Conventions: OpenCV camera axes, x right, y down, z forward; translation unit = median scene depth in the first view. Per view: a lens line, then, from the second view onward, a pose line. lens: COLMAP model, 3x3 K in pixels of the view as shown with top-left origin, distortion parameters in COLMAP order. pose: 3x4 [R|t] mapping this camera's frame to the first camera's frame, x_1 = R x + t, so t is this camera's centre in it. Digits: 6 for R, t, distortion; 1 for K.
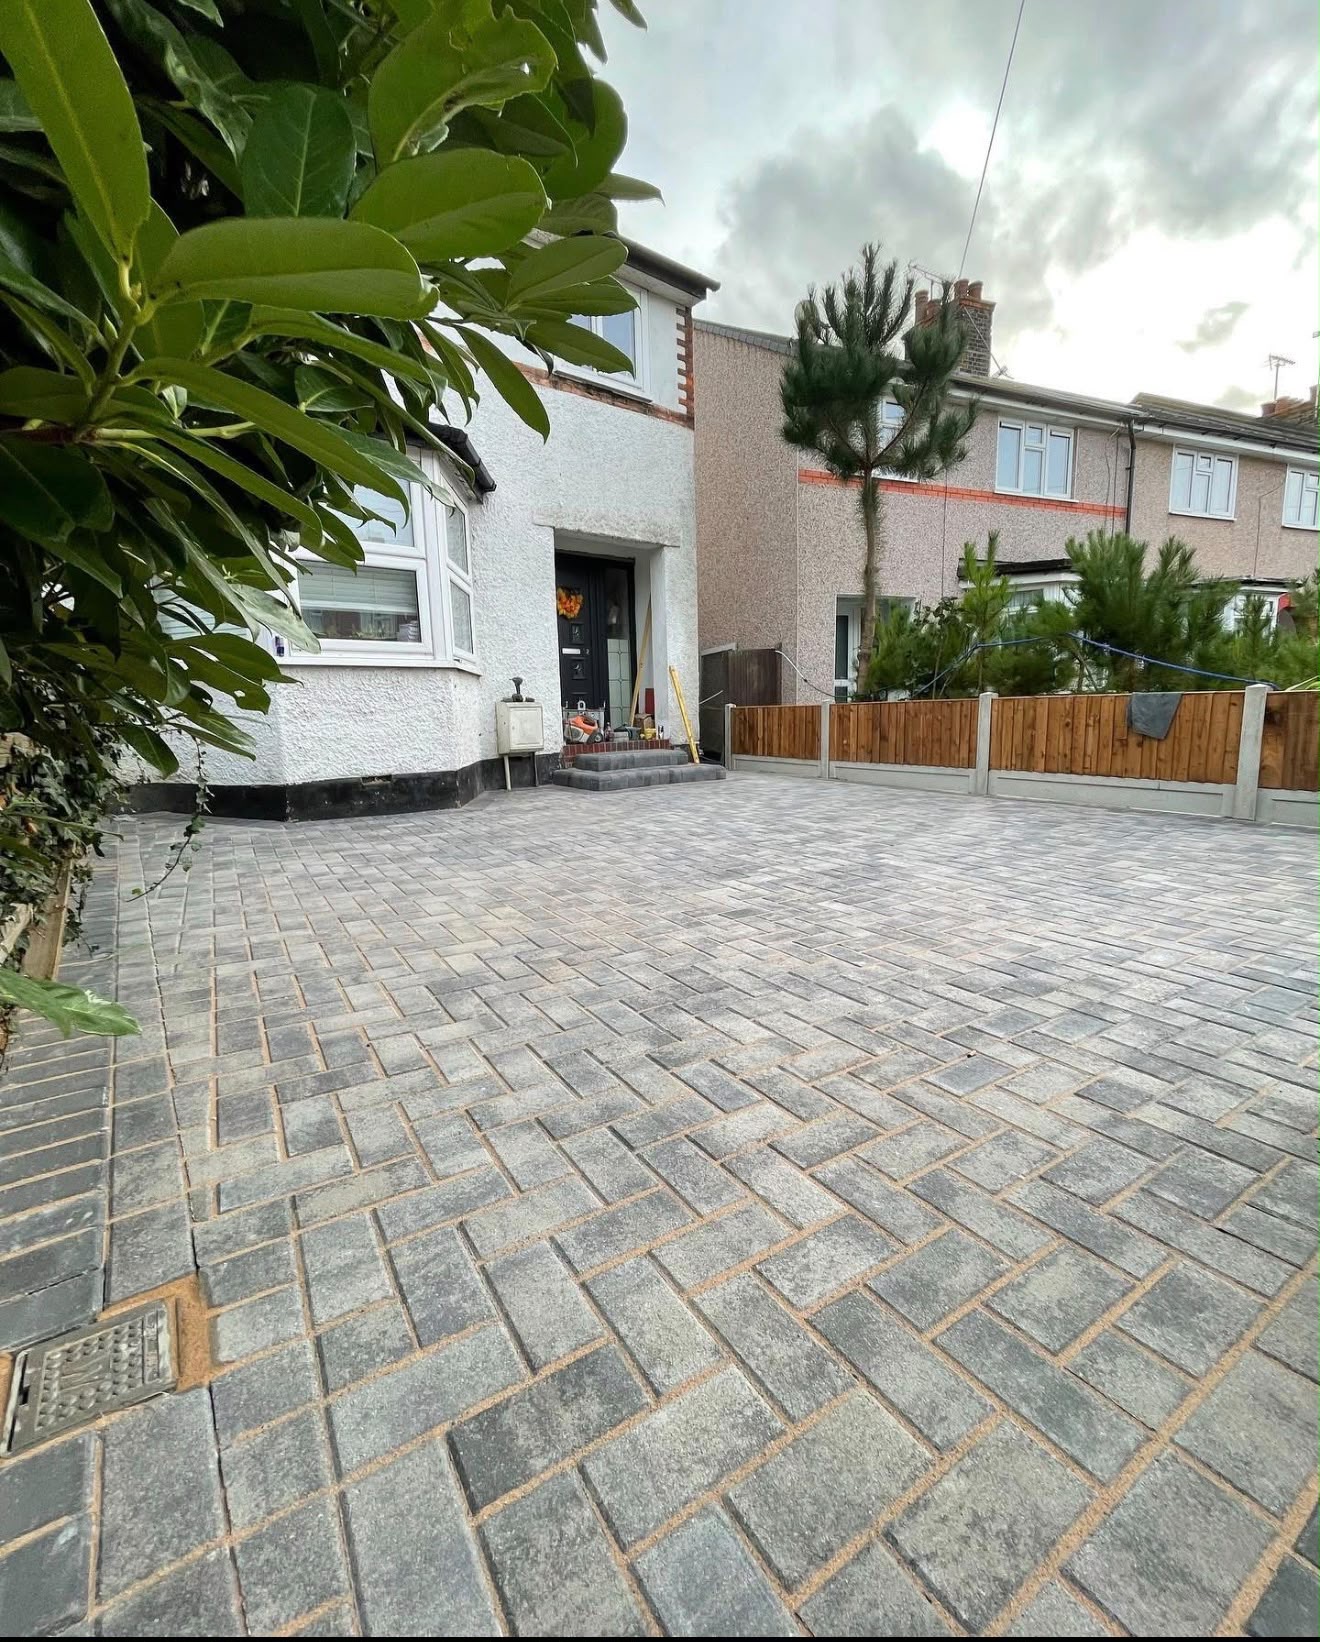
lens RADIAL K [[708.2, 0, 655.9], [0, 708.2, 821.8], [0, 0, 1]] dist [-0.004678, -0.000164]
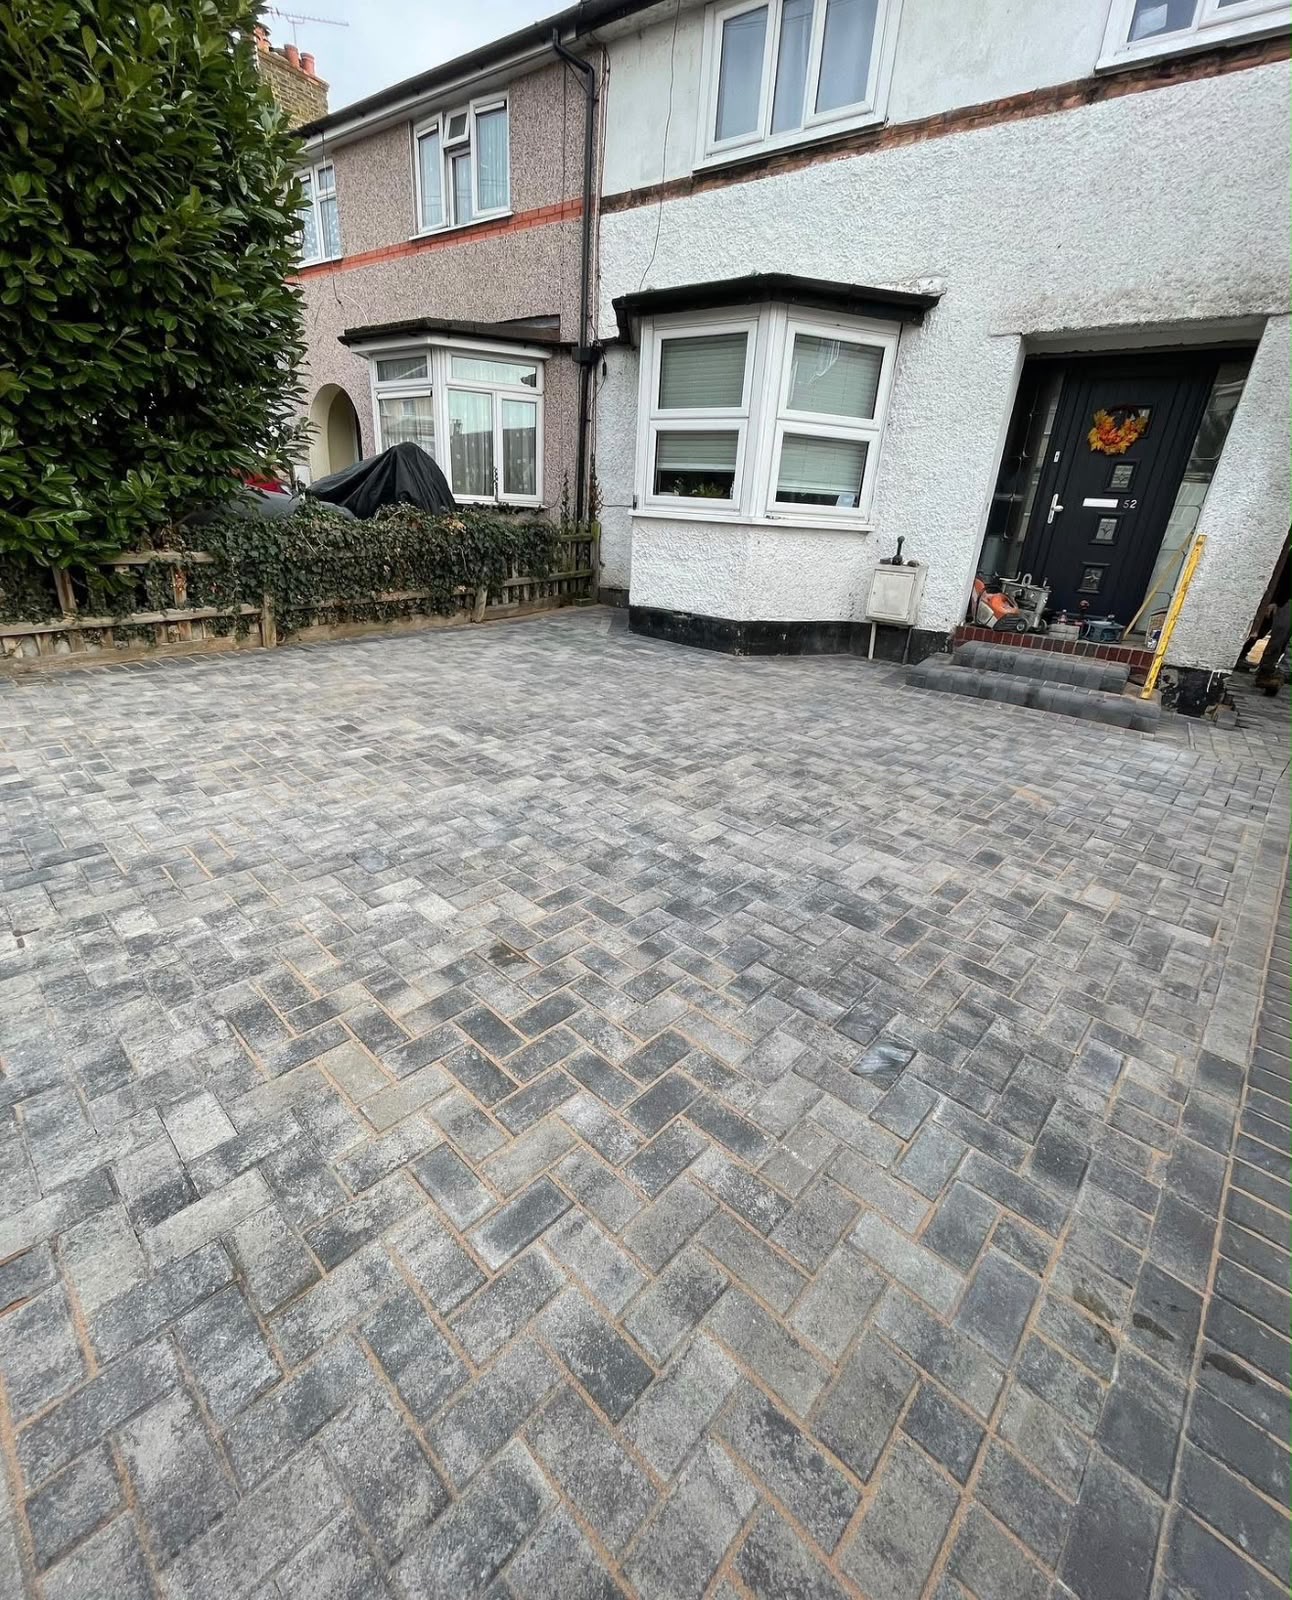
lens RADIAL K [[690.1, 0, 642.8], [0, 690.1, 799.9], [0, 0, 1]] dist [-0.004678, -0.000164]
pose [[0.251467, 0.414373, -0.874677, 0.792877], [-0.213436, 0.905211, 0.367476, -0.195785], [0.944039, 0.094280, 0.316073, 0.571766]]
